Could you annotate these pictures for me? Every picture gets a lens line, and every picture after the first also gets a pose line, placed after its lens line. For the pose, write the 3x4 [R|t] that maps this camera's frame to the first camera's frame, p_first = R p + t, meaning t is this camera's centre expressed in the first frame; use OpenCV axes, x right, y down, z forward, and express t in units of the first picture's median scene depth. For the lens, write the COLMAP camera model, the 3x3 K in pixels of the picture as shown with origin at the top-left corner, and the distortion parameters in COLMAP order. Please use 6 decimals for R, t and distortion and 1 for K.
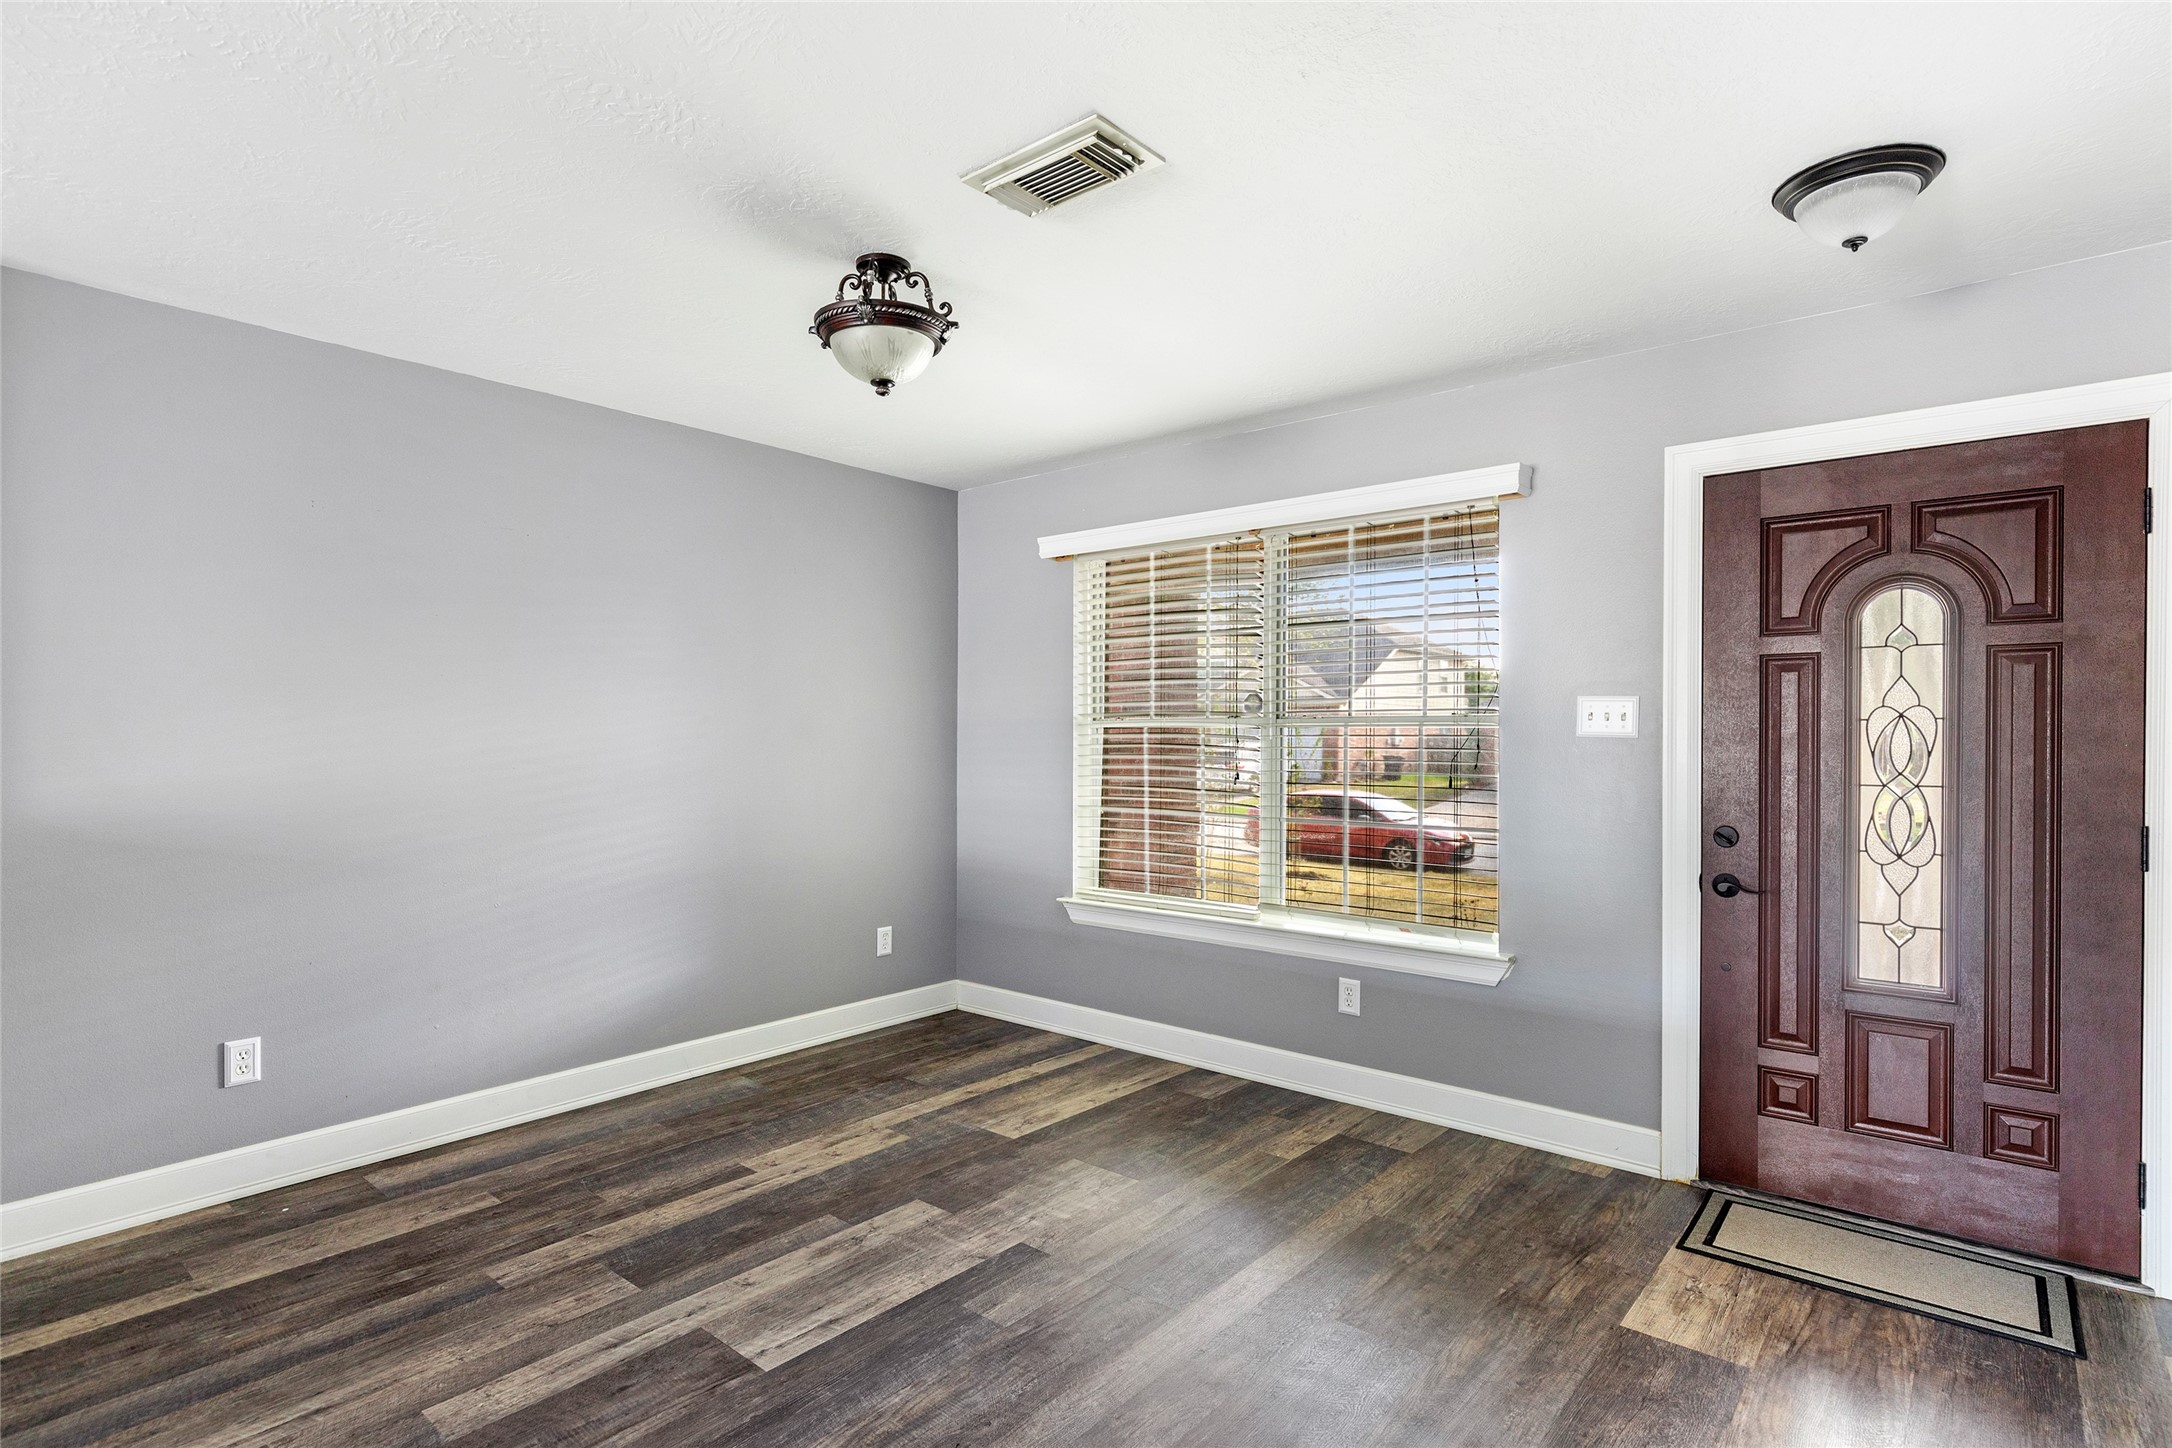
lens RADIAL K [[1082.1, 0, 1089.5], [0, 1082.1, 758.7], [0, 0, 1]] dist [-0.001750, -0.000426]
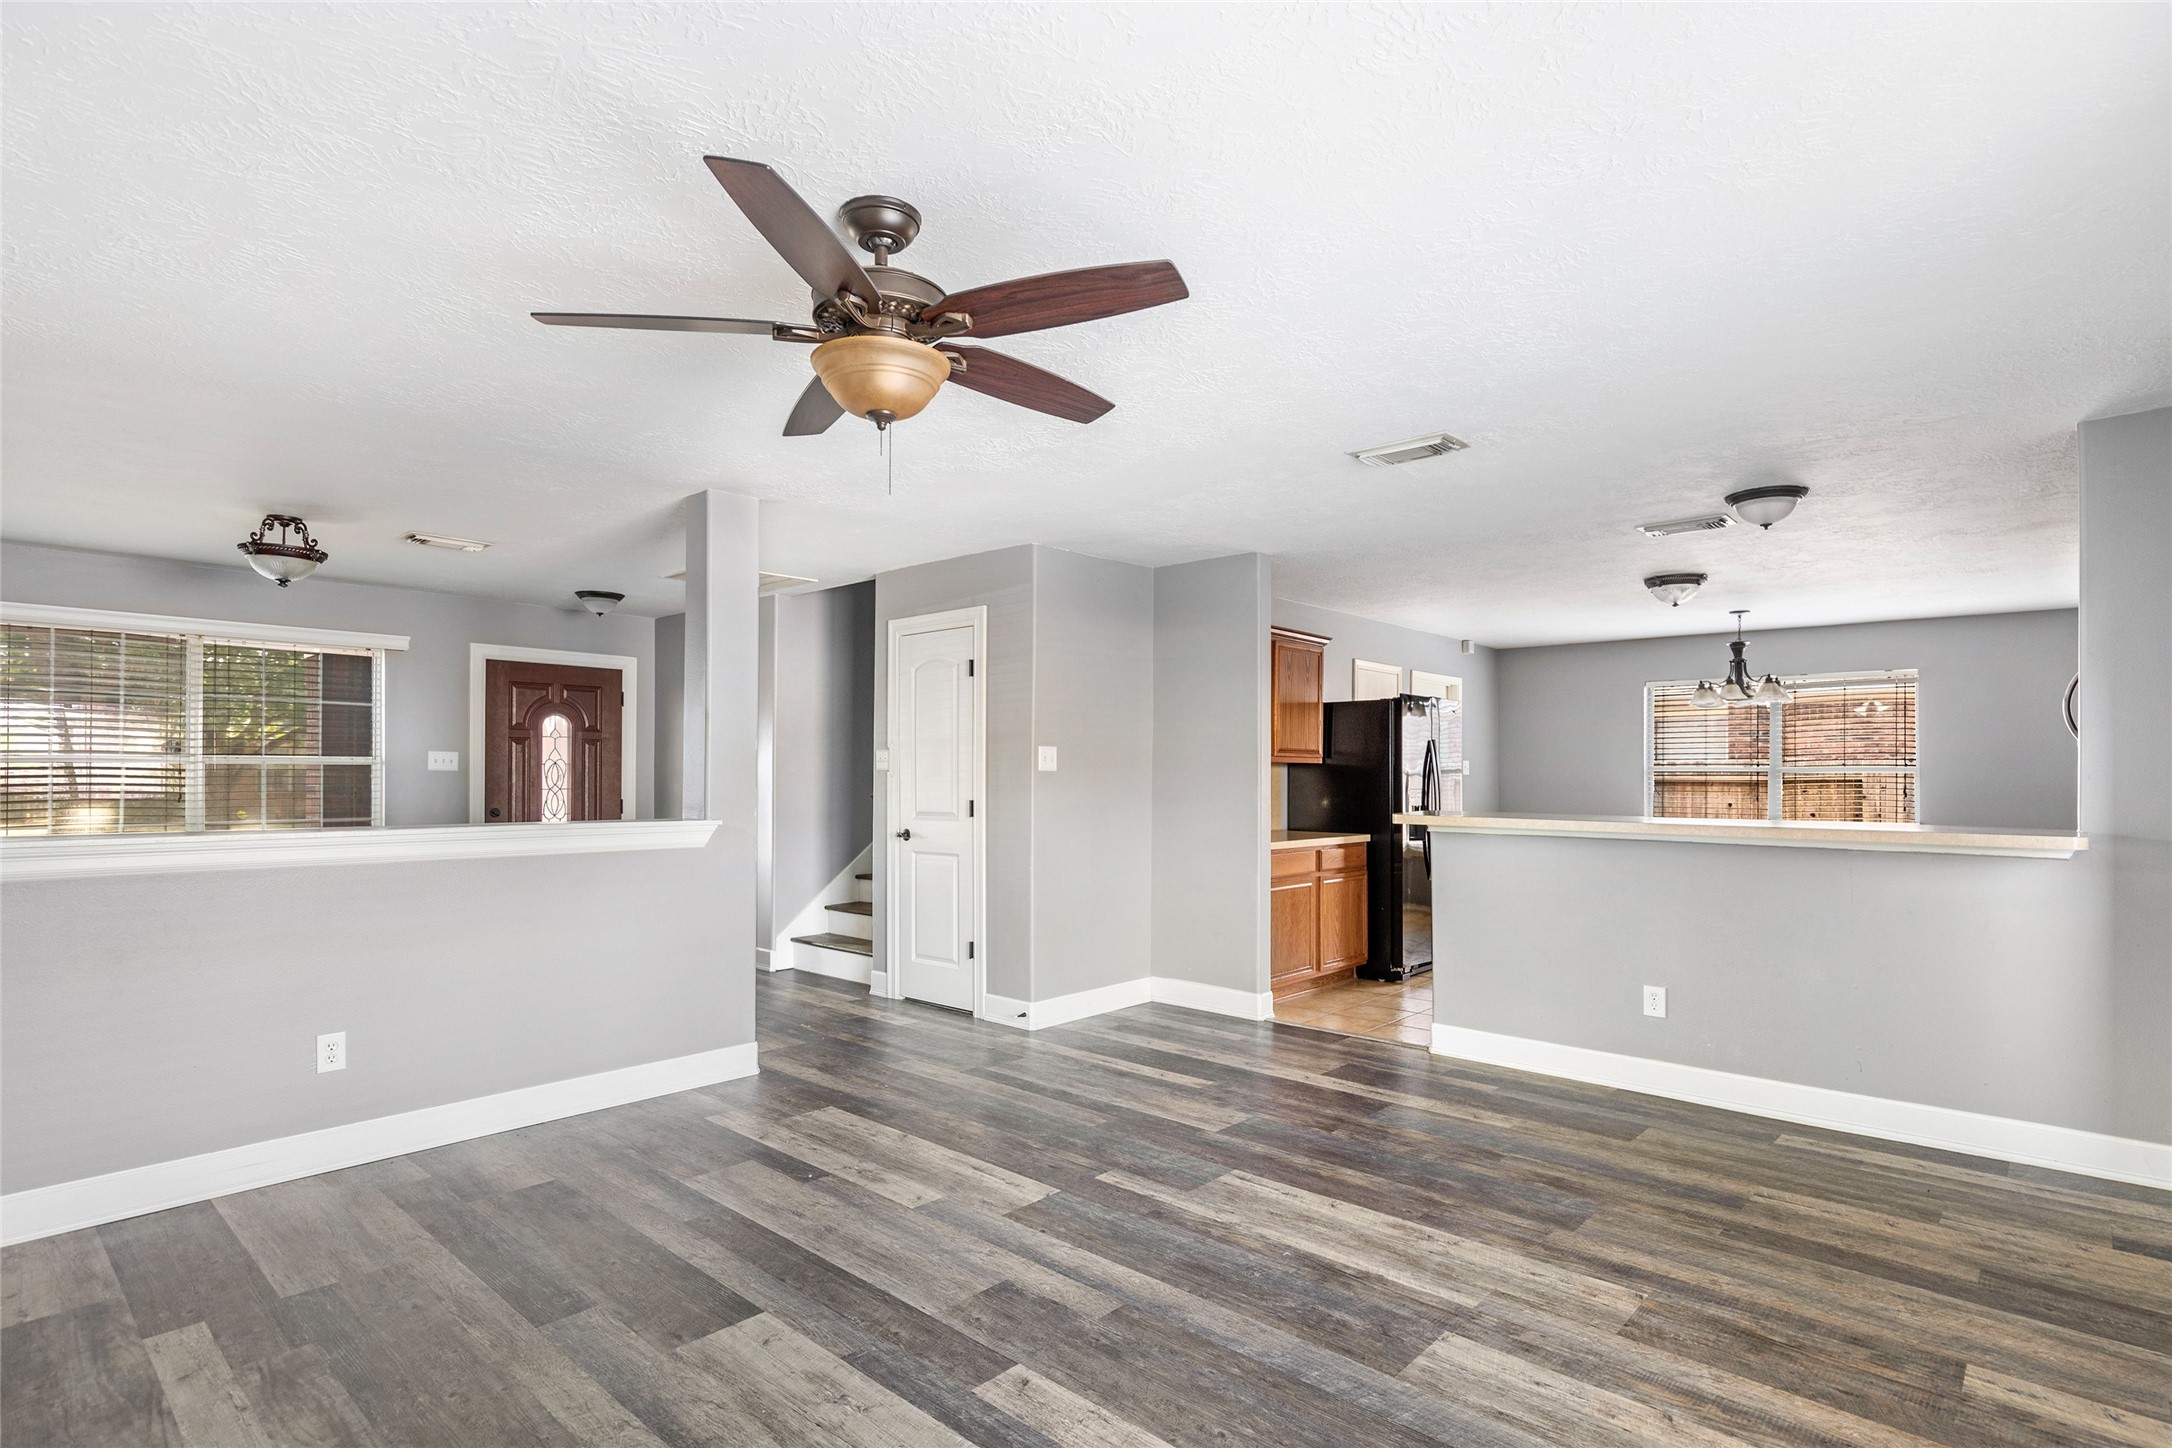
lens RADIAL K [[1082.1, 0, 1089.5], [0, 1082.1, 758.7], [0, 0, 1]] dist [-0.001750, -0.000426]
pose [[0.036020, 0.007881, 0.999320, -1.843280], [0.010025, 0.999916, -0.008247, -0.015124], [-0.999301, 0.010315, 0.035938, -0.409564]]
